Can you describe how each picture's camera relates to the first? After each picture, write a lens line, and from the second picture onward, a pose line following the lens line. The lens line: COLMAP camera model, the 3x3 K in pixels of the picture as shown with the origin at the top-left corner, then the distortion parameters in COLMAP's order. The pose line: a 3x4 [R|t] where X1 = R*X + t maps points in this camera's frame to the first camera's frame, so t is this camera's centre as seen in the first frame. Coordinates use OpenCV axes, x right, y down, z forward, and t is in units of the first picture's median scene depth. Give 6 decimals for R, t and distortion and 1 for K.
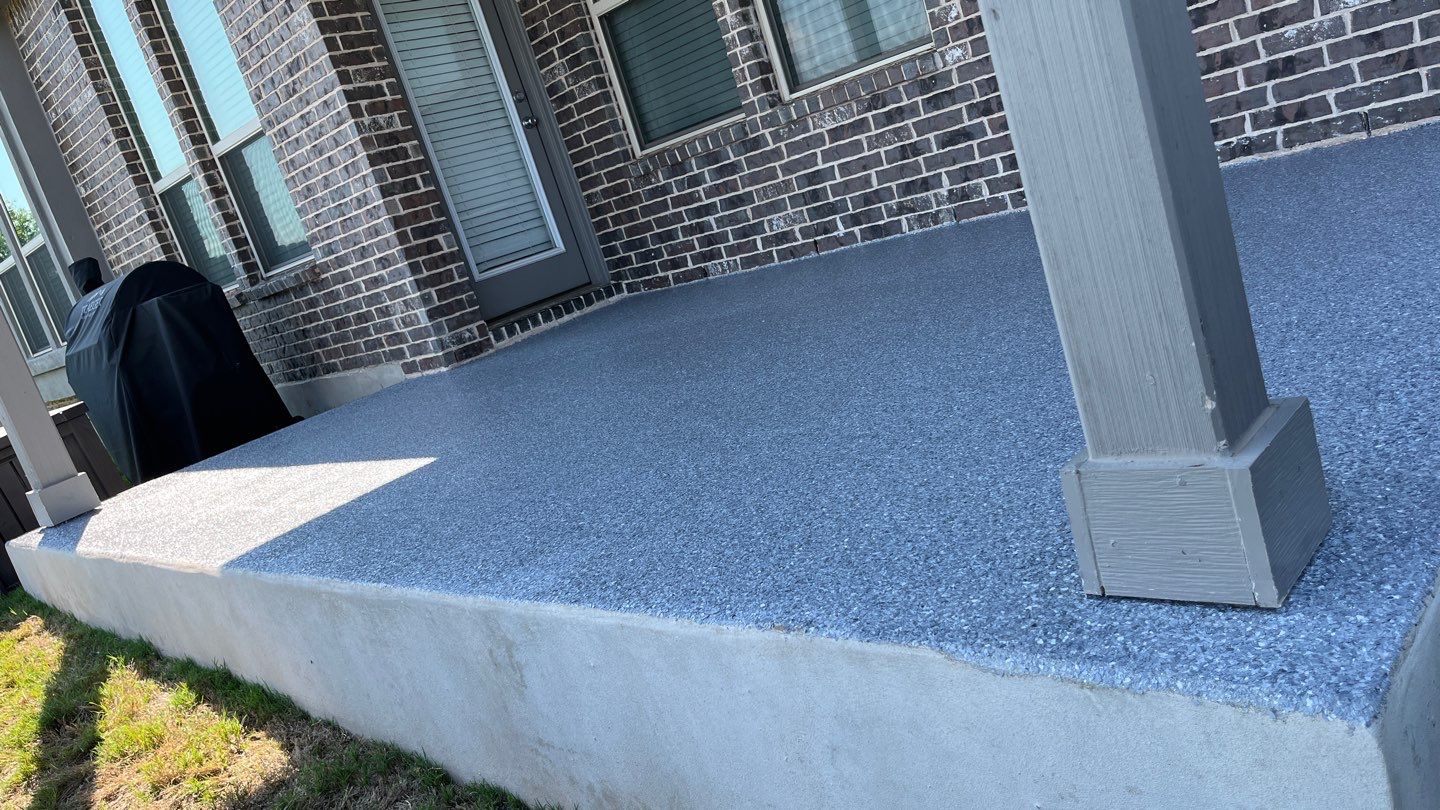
lens RADIAL K [[1061.9, 0, 720.0], [0, 1061.9, 405.0], [0, 0, 1]] dist [0.002331, -0.002539]
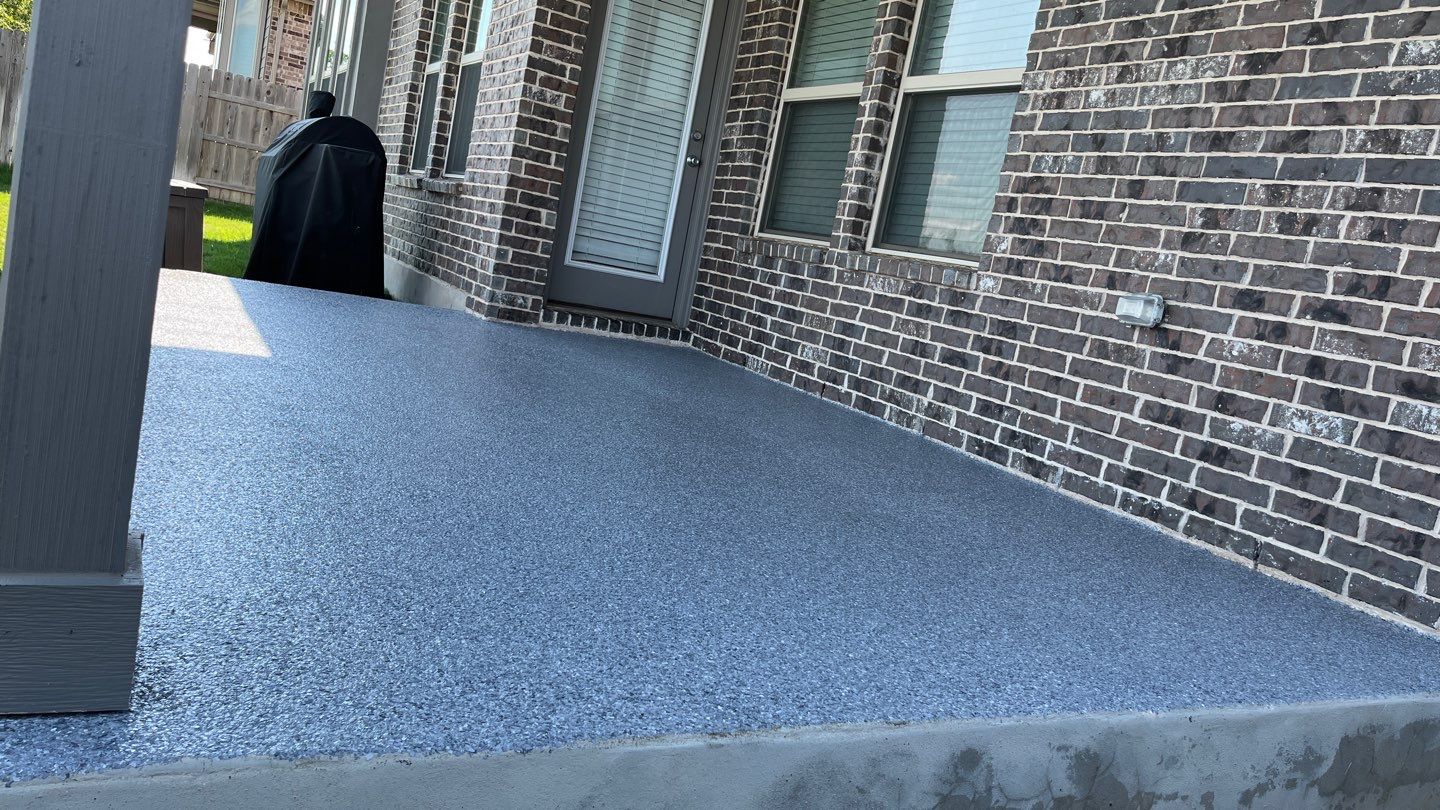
lens RADIAL K [[1036.5, 0, 720.0], [0, 1036.5, 405.0], [0, 0, 1]] dist [-0.003908, -0.003371]
pose [[0.833403, 0.503174, -0.228595, 0.243333], [-0.514669, 0.857322, 0.010741, -0.098576], [0.201384, 0.108699, 0.973462, 0.028009]]
